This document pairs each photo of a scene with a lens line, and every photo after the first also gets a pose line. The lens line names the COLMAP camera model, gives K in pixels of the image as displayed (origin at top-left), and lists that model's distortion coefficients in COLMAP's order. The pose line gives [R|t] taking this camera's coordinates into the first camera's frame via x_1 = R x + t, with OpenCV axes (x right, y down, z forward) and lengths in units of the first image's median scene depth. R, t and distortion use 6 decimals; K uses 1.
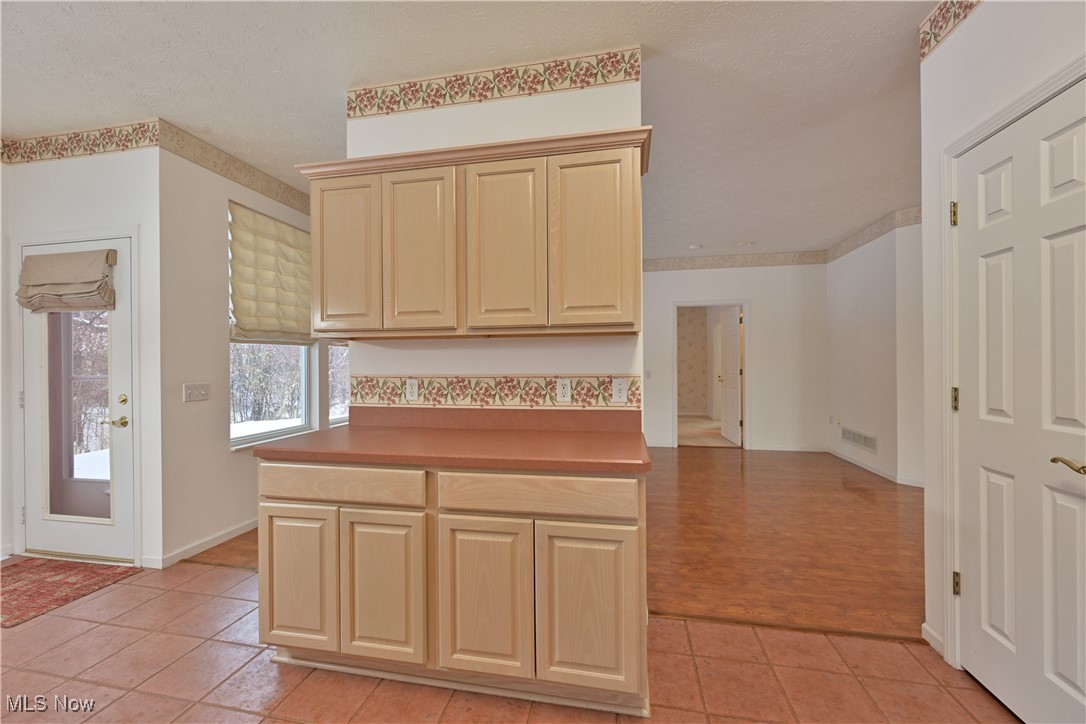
lens RADIAL K [[427.6, 0, 543.9], [0, 427.6, 362.6], [0, 0, 1]] dist [-0.002155, 0.000565]
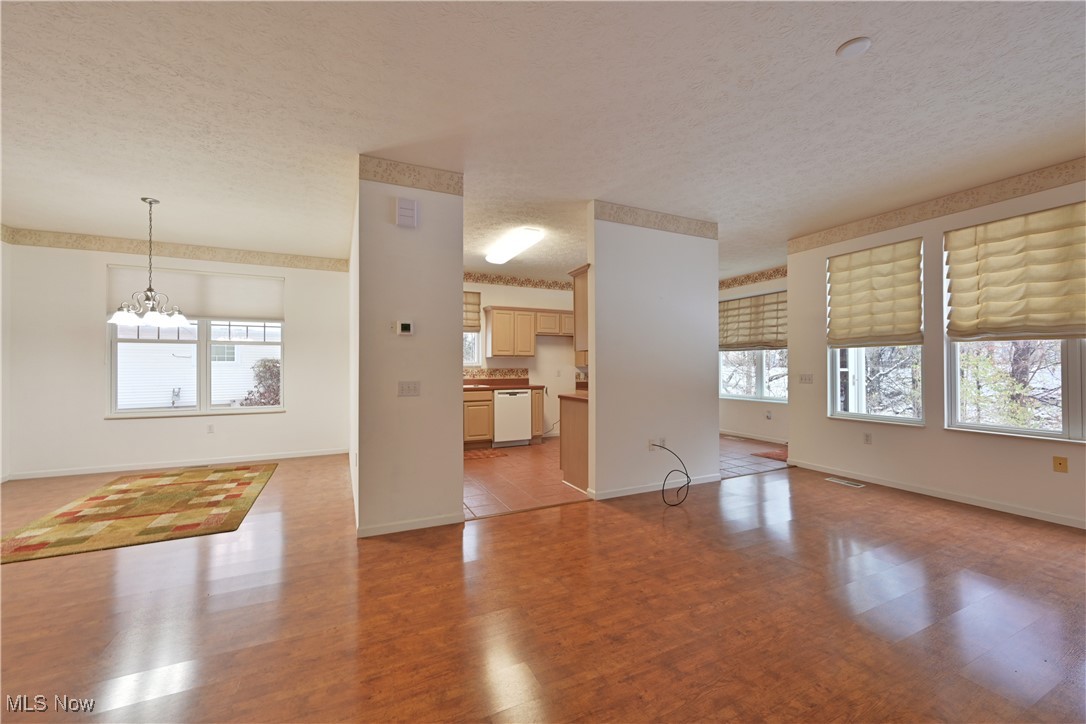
lens RADIAL K [[427.6, 0, 541.8], [0, 427.6, 363.1], [0, 0, 1]] dist [-0.002155, 0.000565]
pose [[-0.804097, 0.005780, -0.594470, 1.253163], [0.010261, 0.999939, -0.004157, 0.002489], [0.594410, -0.009443, -0.804107, 1.956742]]
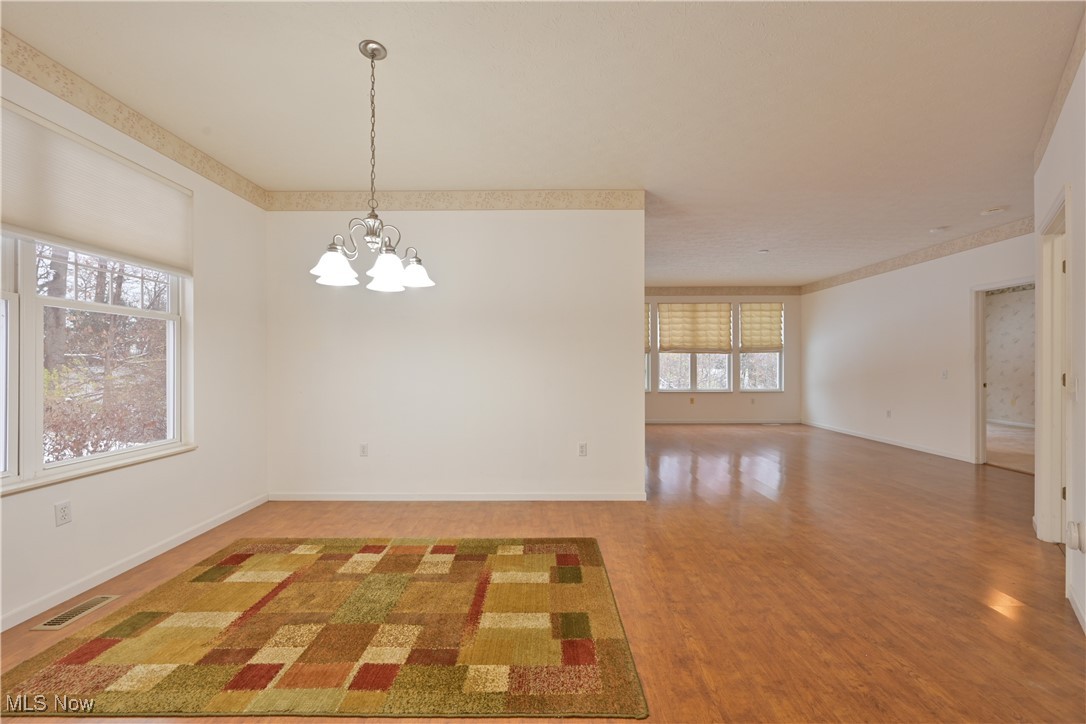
lens RADIAL K [[427.6, 0, 541.0], [0, 427.6, 363.5], [0, 0, 1]] dist [-0.002155, 0.000565]
pose [[0.184553, 0.005251, -0.982808, 2.341008], [0.003012, 0.999978, 0.005909, -0.003067], [0.982818, -0.004051, 0.184533, 0.057430]]
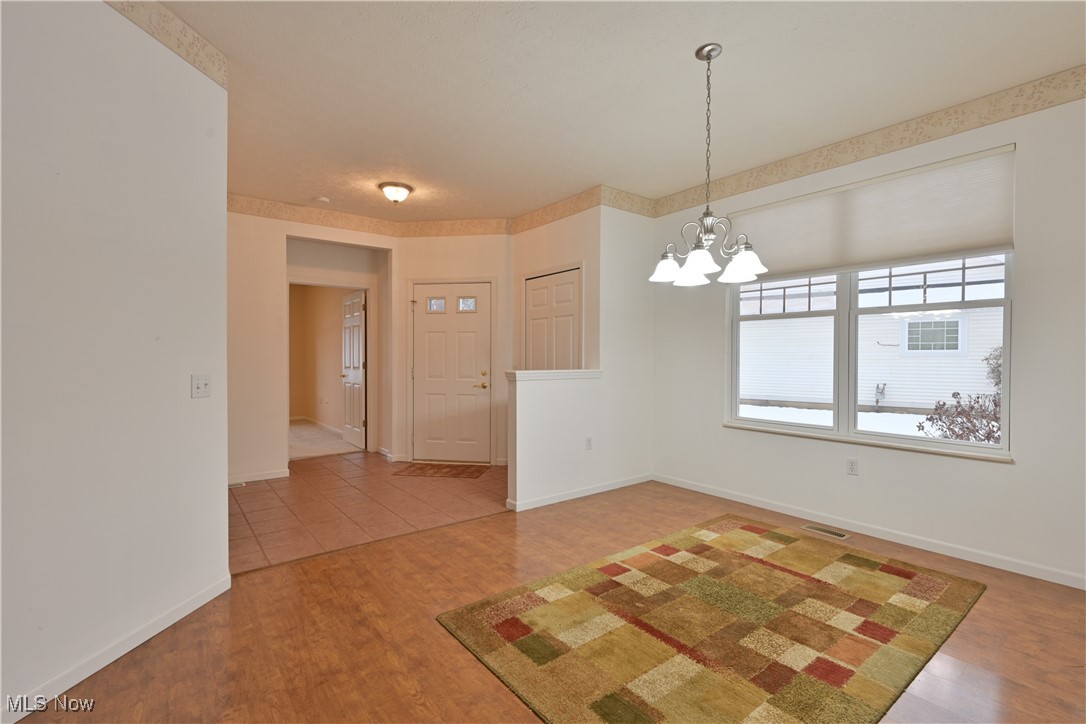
lens RADIAL K [[487.7, 0, 541.2], [0, 487.7, 364.5], [0, 0, 1]] dist [-0.002954, -0.000424]
pose [[-0.752767, -0.004293, 0.658273, 1.082505], [0.001208, 0.999968, 0.007904, 0.008353], [-0.658286, 0.006745, -0.752738, 0.840252]]
